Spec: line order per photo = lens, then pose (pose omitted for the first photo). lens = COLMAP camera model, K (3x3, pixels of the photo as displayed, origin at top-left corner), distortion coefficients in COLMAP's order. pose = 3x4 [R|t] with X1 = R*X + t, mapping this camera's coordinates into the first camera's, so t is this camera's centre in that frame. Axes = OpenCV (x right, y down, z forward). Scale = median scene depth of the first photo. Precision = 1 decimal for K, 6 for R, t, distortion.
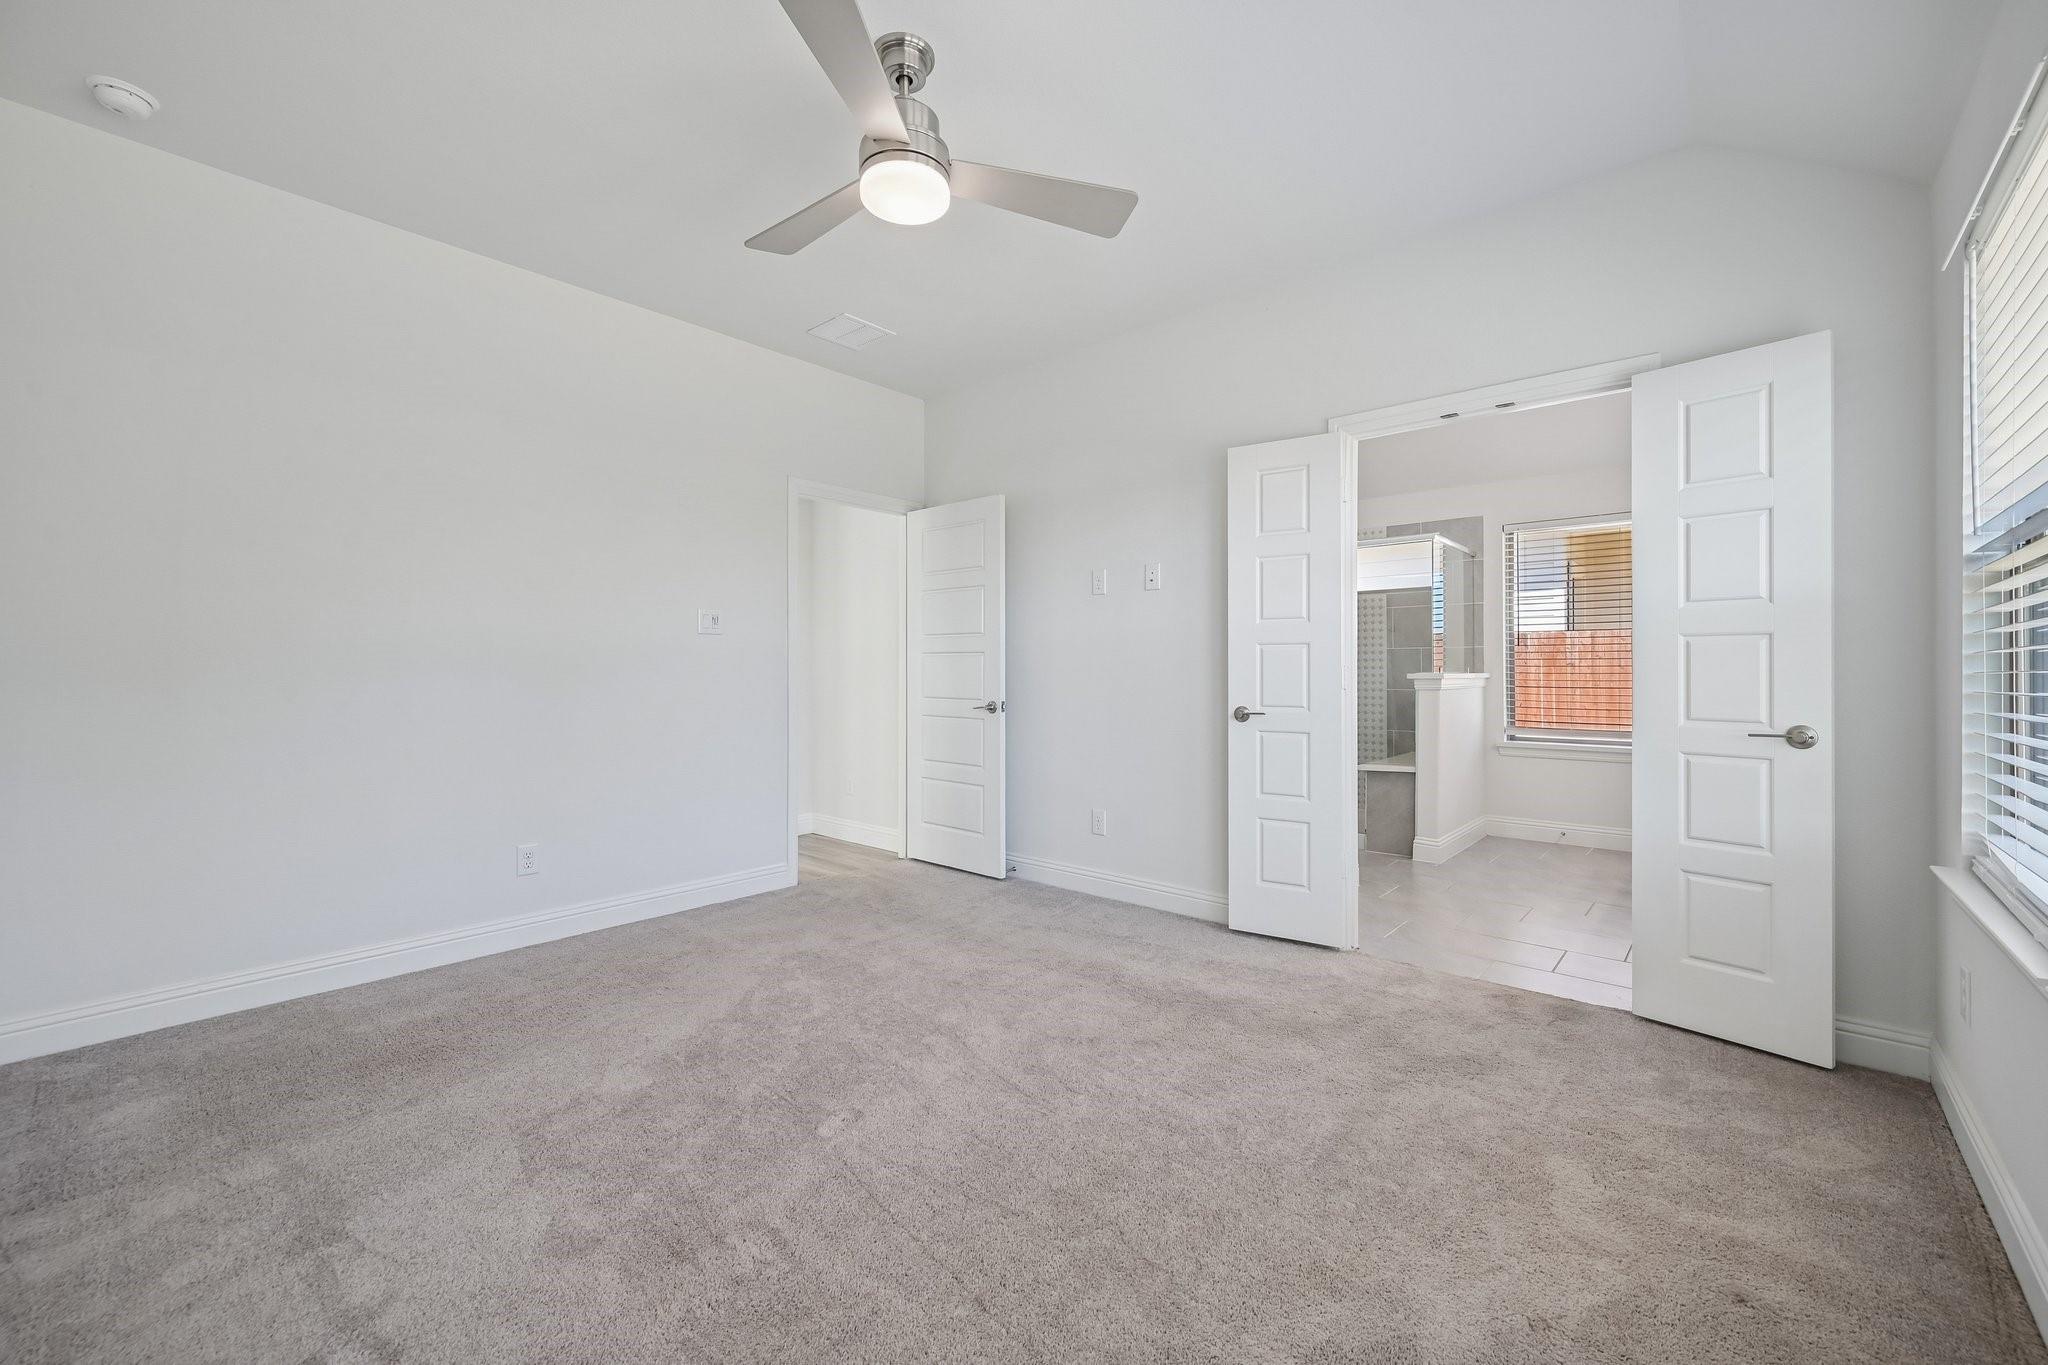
lens RADIAL K [[811.4, 0, 1029.2], [0, 811.4, 666.3], [0, 0, 1]] dist [-0.000024, -0.000145]
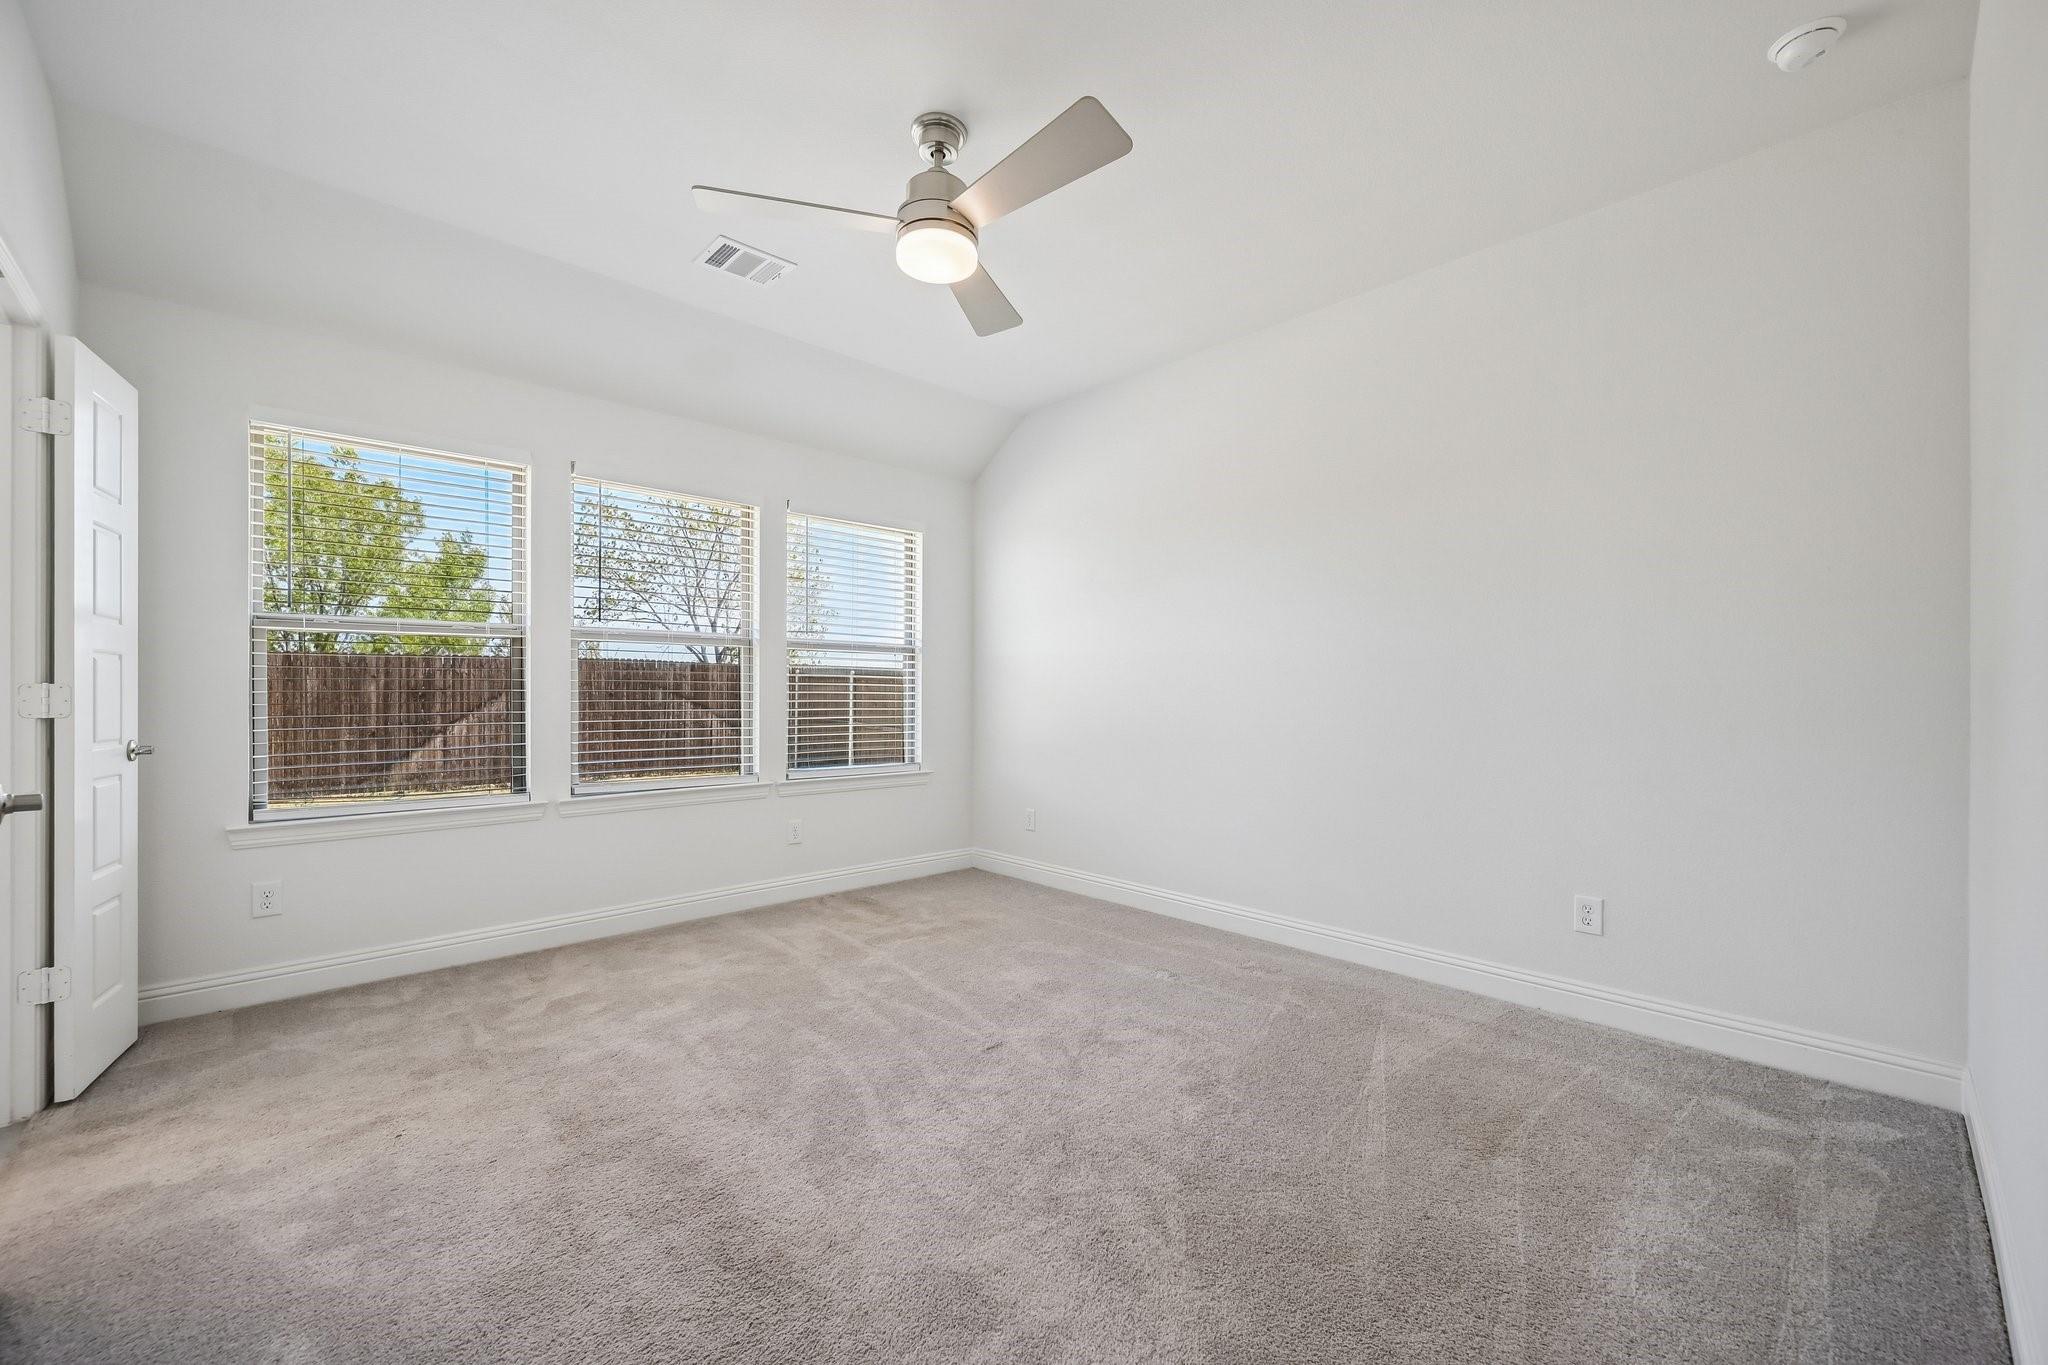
lens RADIAL K [[811.4, 0, 1030.7], [0, 811.4, 697.3], [0, 0, 1]] dist [-0.000024, -0.000145]
pose [[-0.994895, -0.005256, 0.100780, -0.141356], [-0.005447, 0.999984, -0.001624, 0.003792], [-0.100769, -0.002164, -0.994907, 0.748109]]
